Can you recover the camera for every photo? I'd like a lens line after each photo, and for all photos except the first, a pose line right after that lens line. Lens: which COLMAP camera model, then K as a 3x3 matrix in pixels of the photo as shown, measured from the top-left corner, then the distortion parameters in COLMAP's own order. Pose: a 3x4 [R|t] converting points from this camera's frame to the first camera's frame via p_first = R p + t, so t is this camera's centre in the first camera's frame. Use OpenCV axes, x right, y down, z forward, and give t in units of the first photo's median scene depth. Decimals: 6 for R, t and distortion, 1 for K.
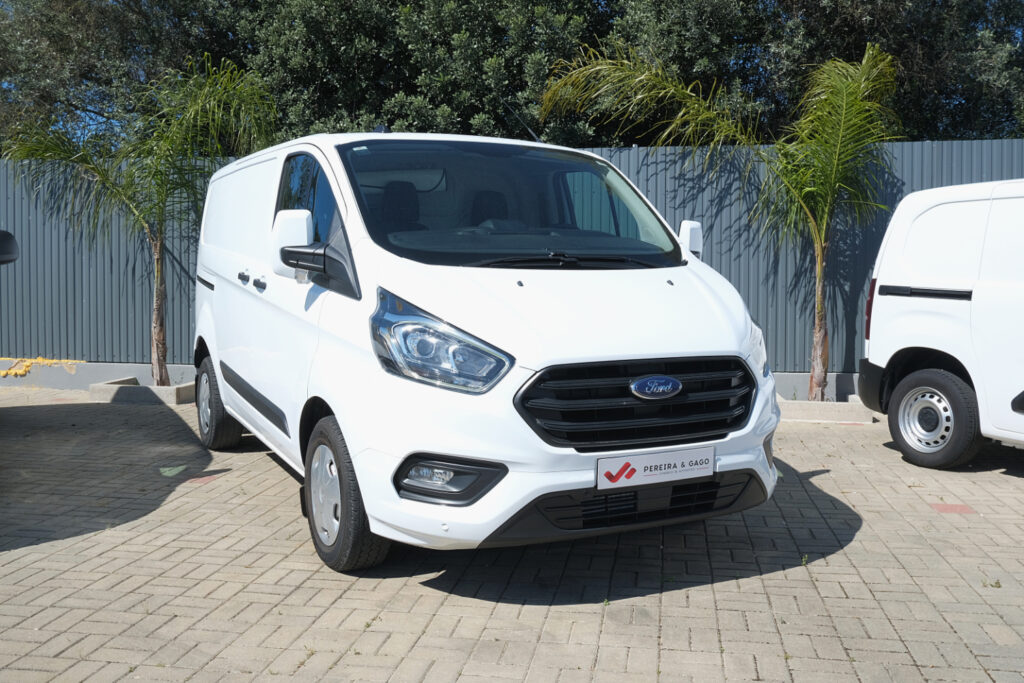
lens RADIAL K [[974.5, 0, 511.8], [0, 974.5, 341.8], [0, 0, 1]] dist [-0.040542, 0.000000]
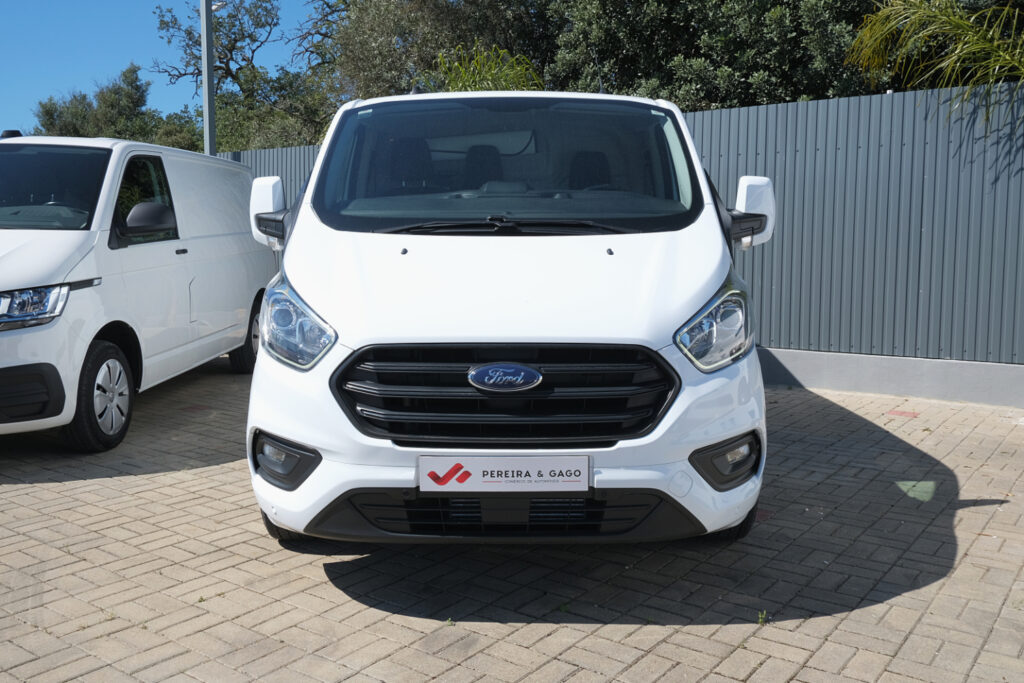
lens RADIAL K [[915.5, 0, 512.8], [0, 915.5, 340.0], [0, 0, 1]] dist [0.013928, -0.025447]
pose [[0.887199, 0.050588, -0.458605, 0.493984], [-0.035201, 0.998495, 0.042044, -0.017543], [0.460042, -0.021158, 0.887645, 0.301394]]
